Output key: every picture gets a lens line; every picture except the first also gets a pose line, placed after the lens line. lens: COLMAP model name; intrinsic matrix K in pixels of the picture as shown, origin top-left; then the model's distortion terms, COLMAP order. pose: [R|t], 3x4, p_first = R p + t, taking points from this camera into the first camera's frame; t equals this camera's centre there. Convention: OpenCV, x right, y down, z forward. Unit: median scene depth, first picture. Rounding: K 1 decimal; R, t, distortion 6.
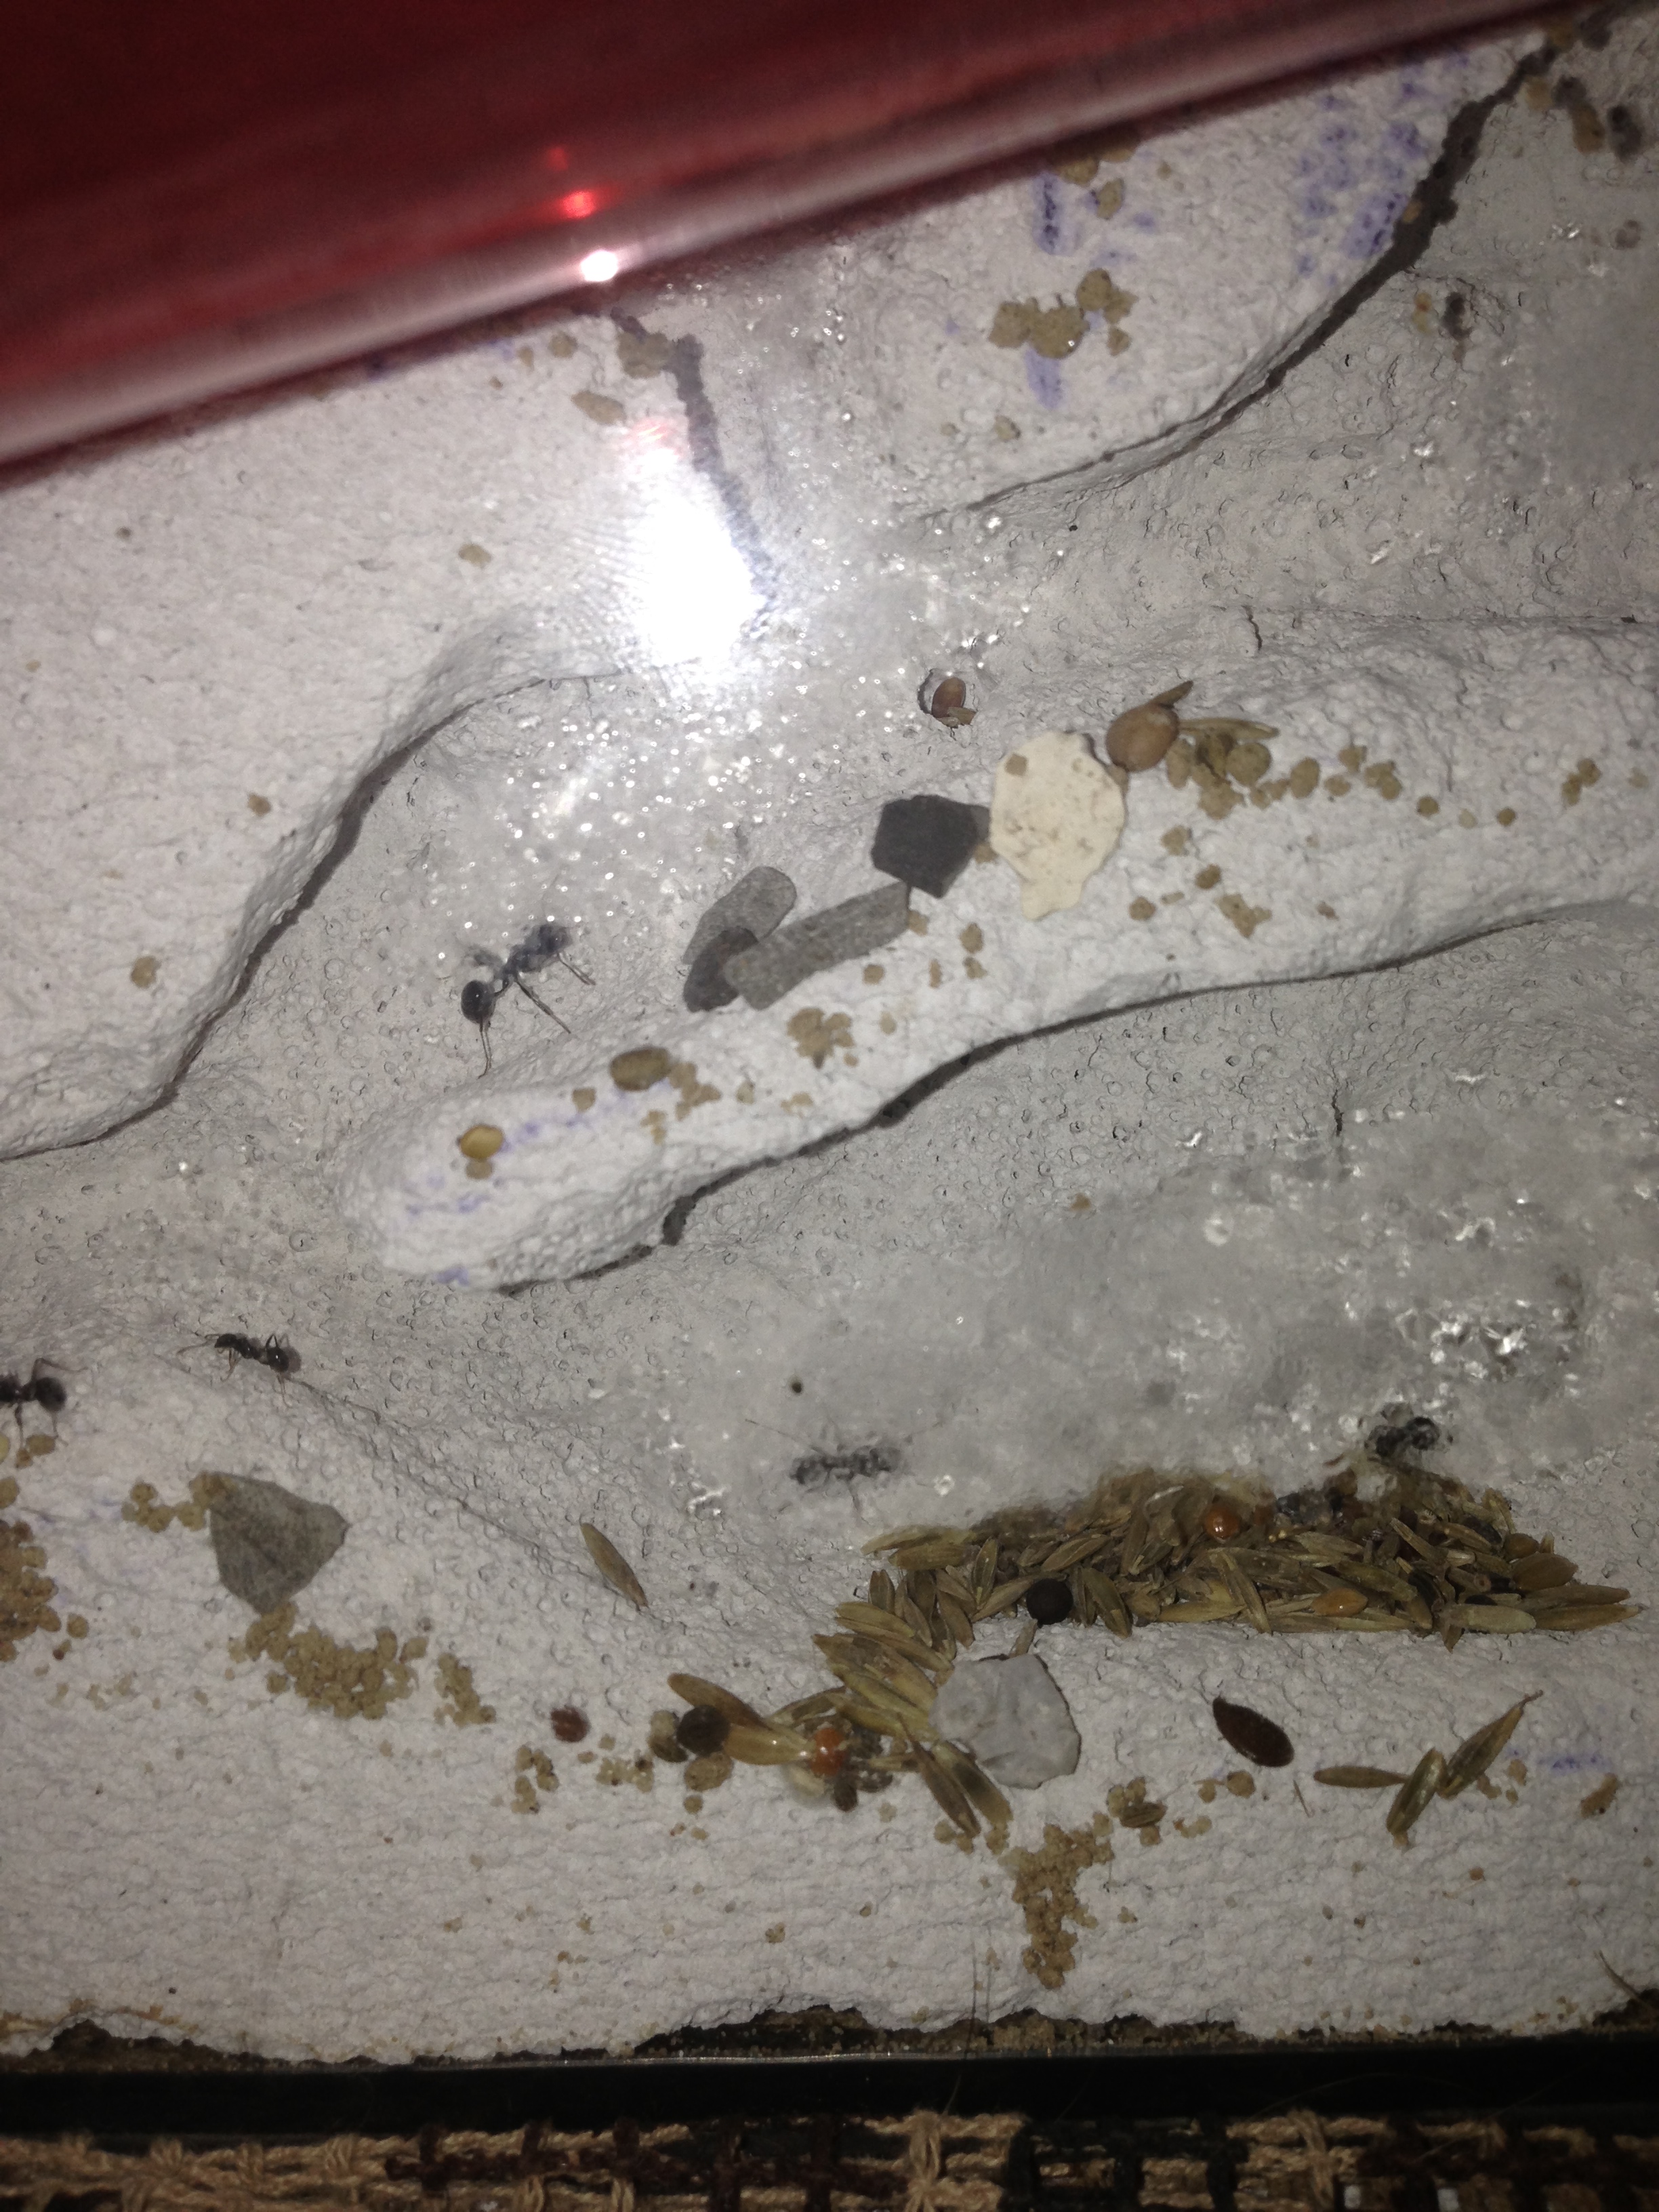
lens RADIAL K [[2148.2, 0, 791.3], [0, 2148.2, 1141.3], [0, 0, 1]] dist [0.029422, 0.000000]
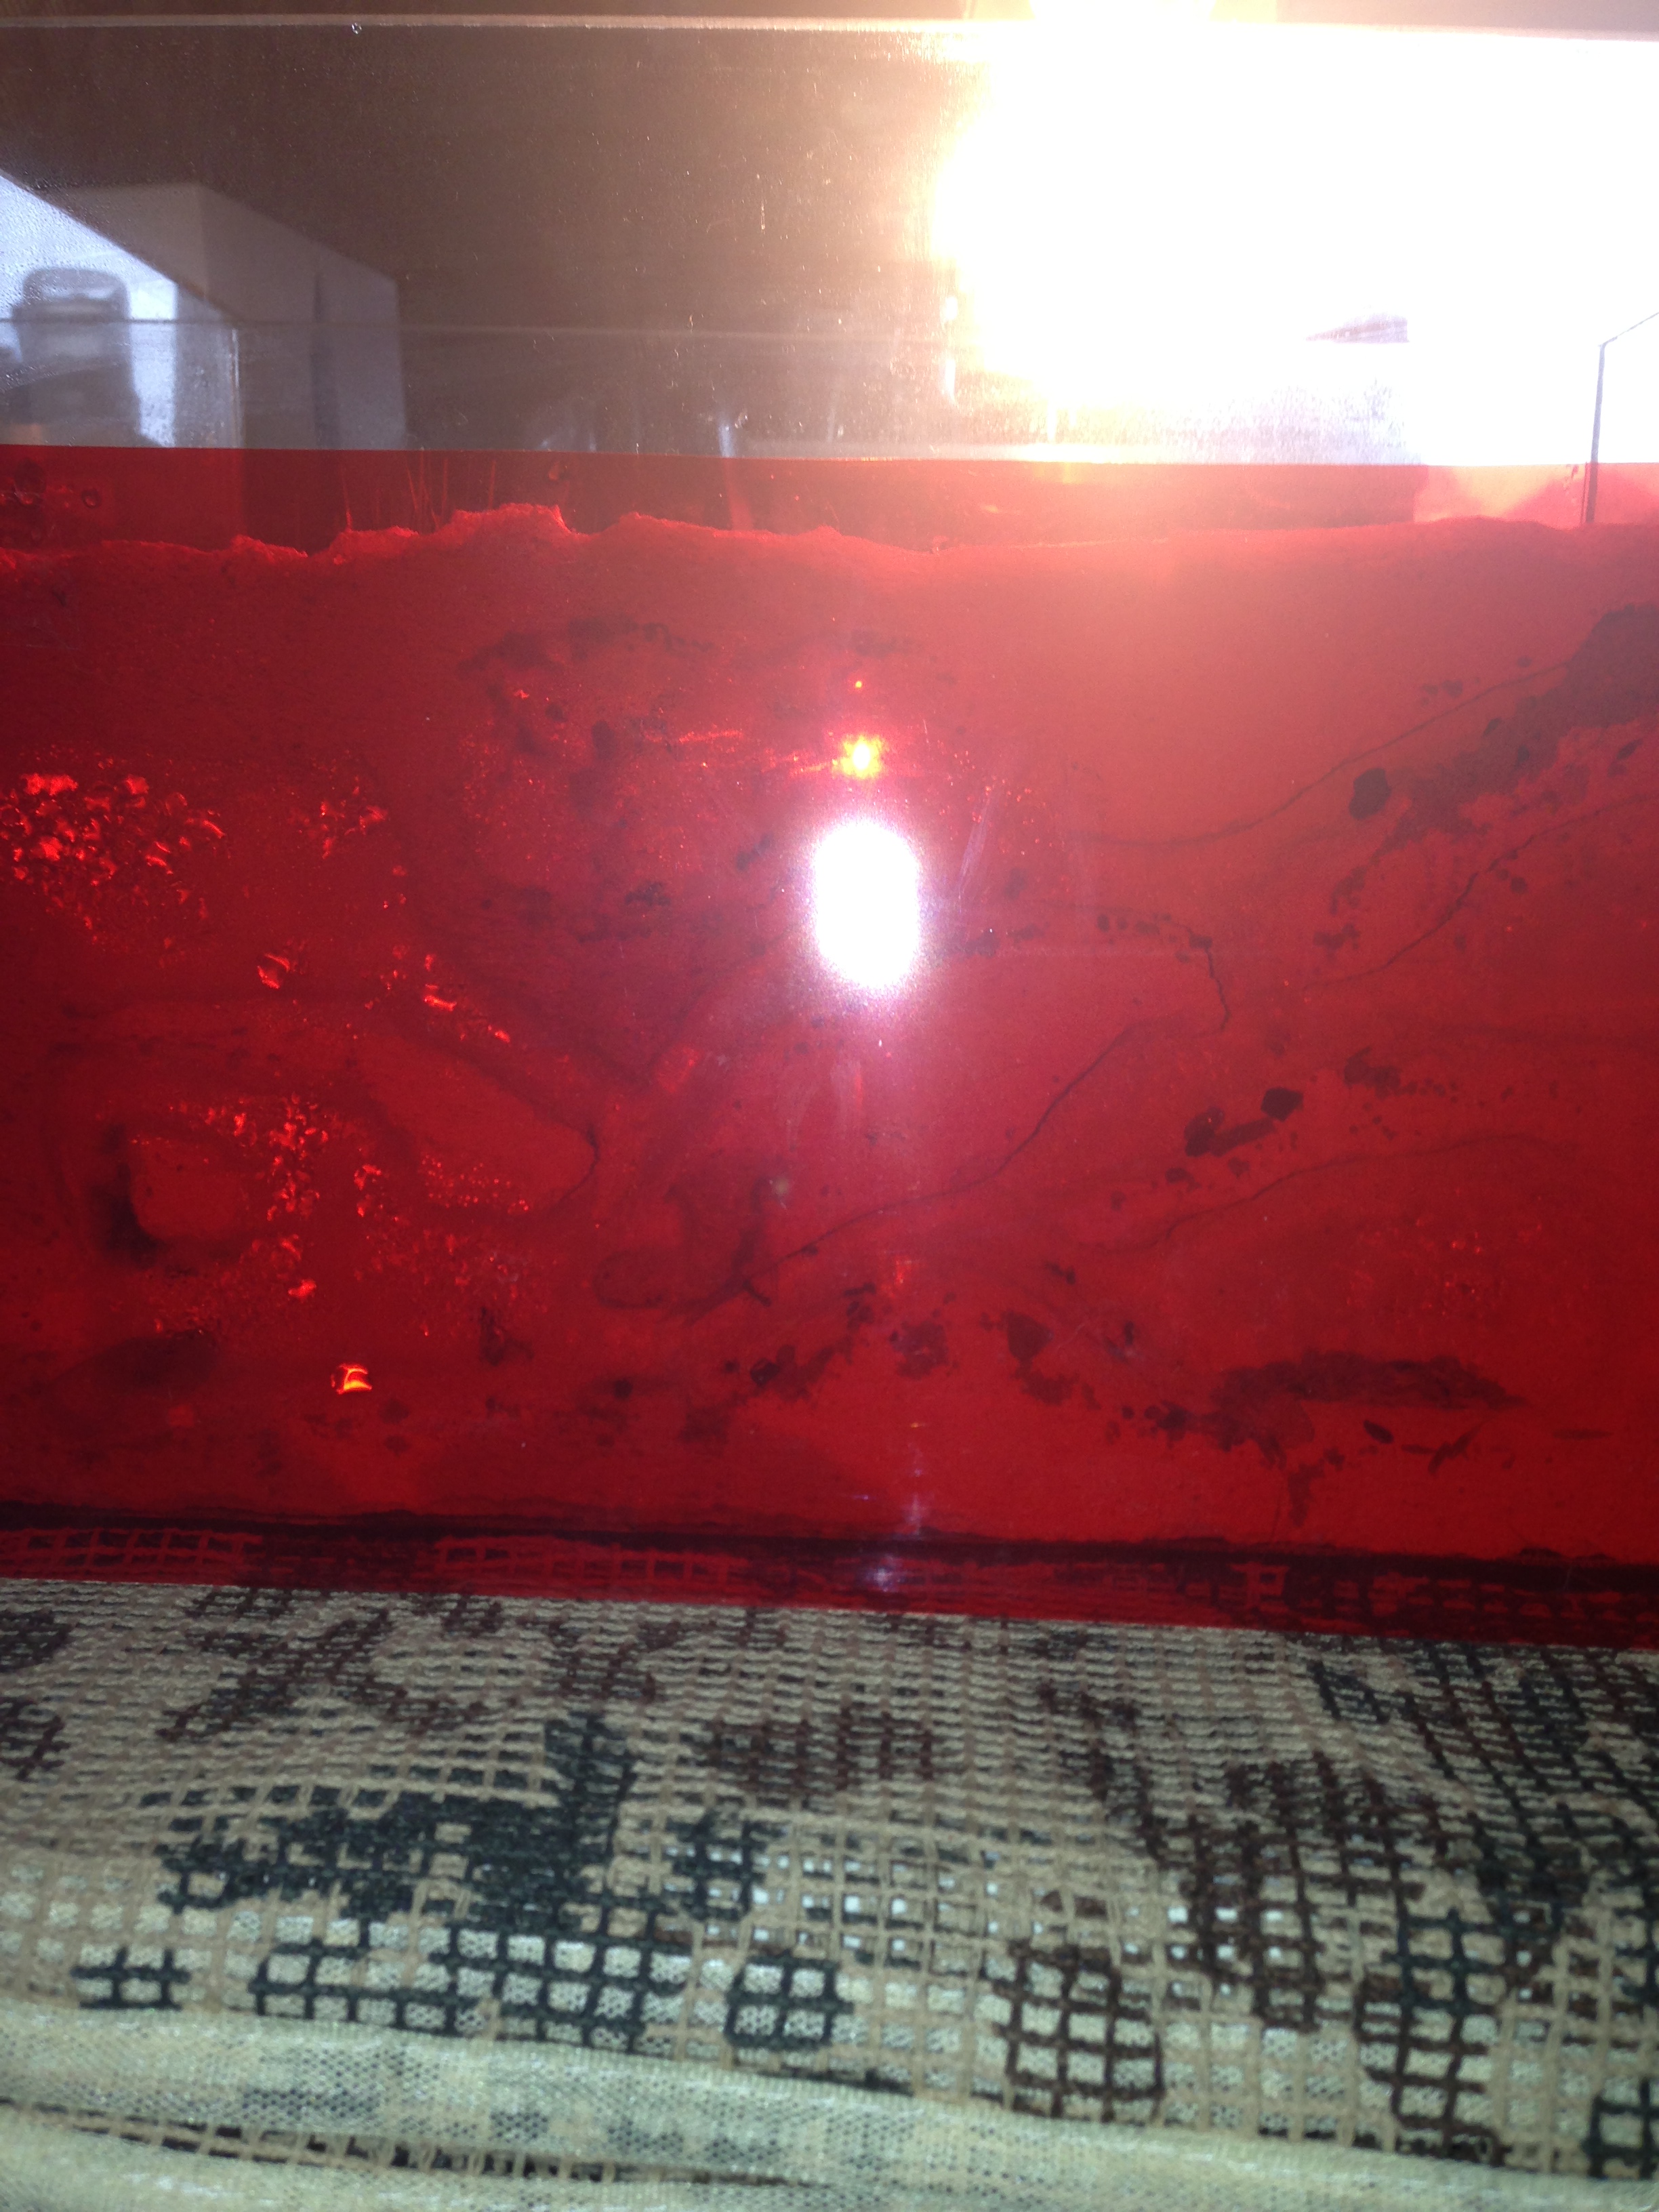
lens RADIAL K [[2148.2, 0, 805.7], [0, 2148.2, 1103.4], [0, 0, 1]] dist [0.029422, 0.000000]
pose [[0.998448, 0.049601, -0.025332, -0.475089], [-0.050832, 0.997428, -0.050530, 0.039040], [0.022761, 0.051739, 0.998401, -1.809639]]
